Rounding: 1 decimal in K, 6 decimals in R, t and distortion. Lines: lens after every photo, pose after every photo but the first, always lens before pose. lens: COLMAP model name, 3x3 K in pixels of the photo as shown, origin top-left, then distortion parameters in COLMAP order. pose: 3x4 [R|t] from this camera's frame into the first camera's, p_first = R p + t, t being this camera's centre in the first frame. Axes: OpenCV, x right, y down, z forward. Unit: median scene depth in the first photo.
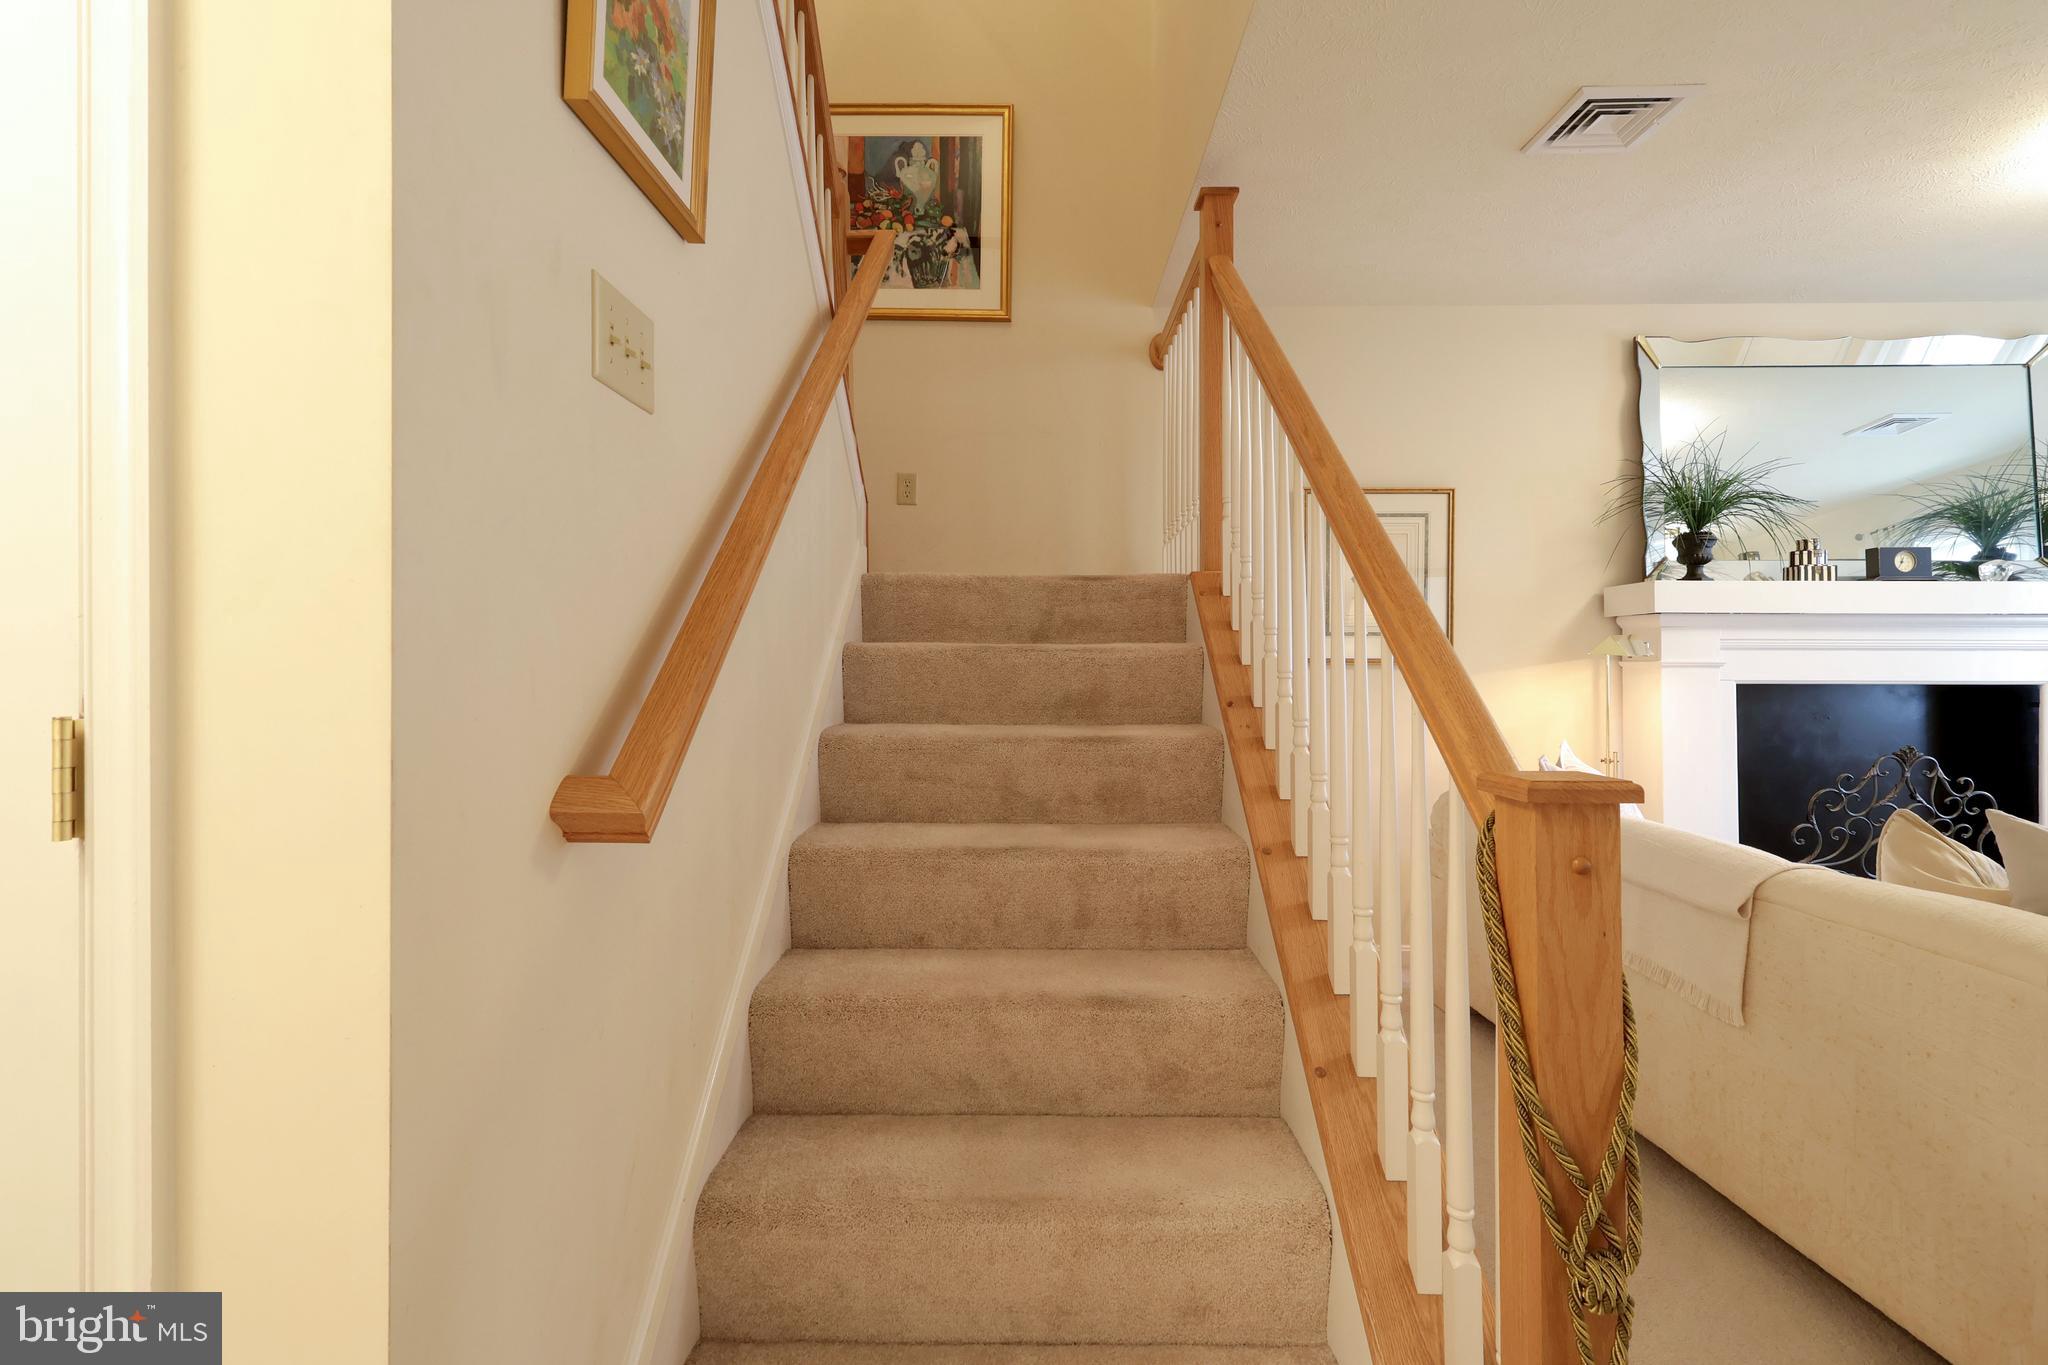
lens RADIAL K [[955.5, 0, 1032.3], [0, 955.5, 656.9], [0, 0, 1]] dist [-0.001177, -0.000042]
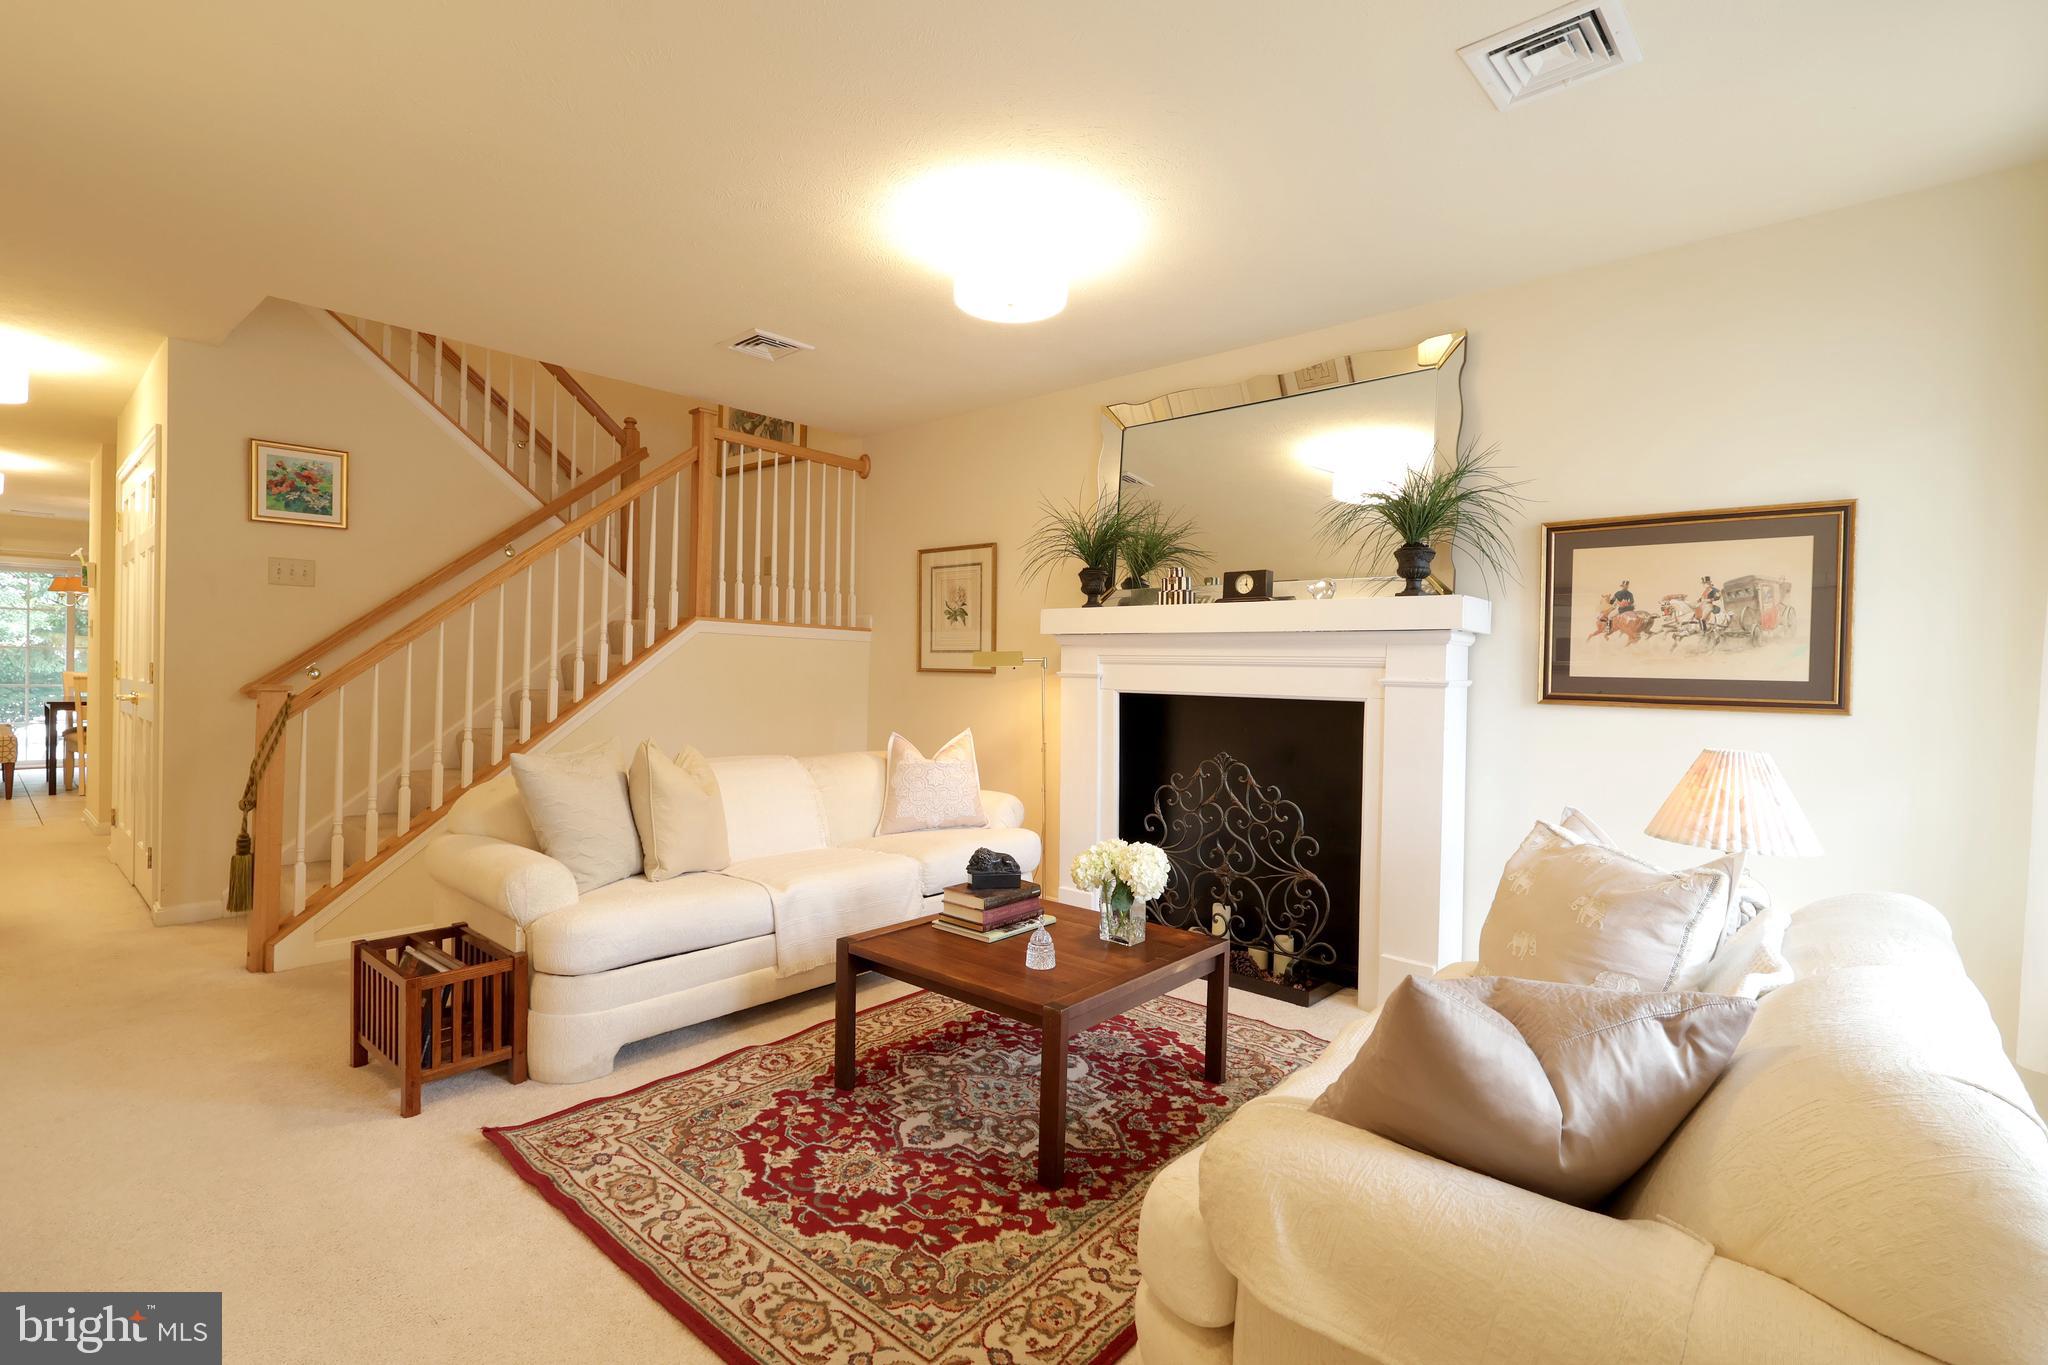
lens RADIAL K [[957.1, 0, 1014.7], [0, 957.1, 668.0], [0, 0, 1]] dist [0.003340, 0.000477]
pose [[0.754780, 0.010802, -0.655889, 1.427599], [-0.019450, 0.999793, -0.005916, 0.007413], [0.655690, 0.017222, 0.754834, 0.007882]]
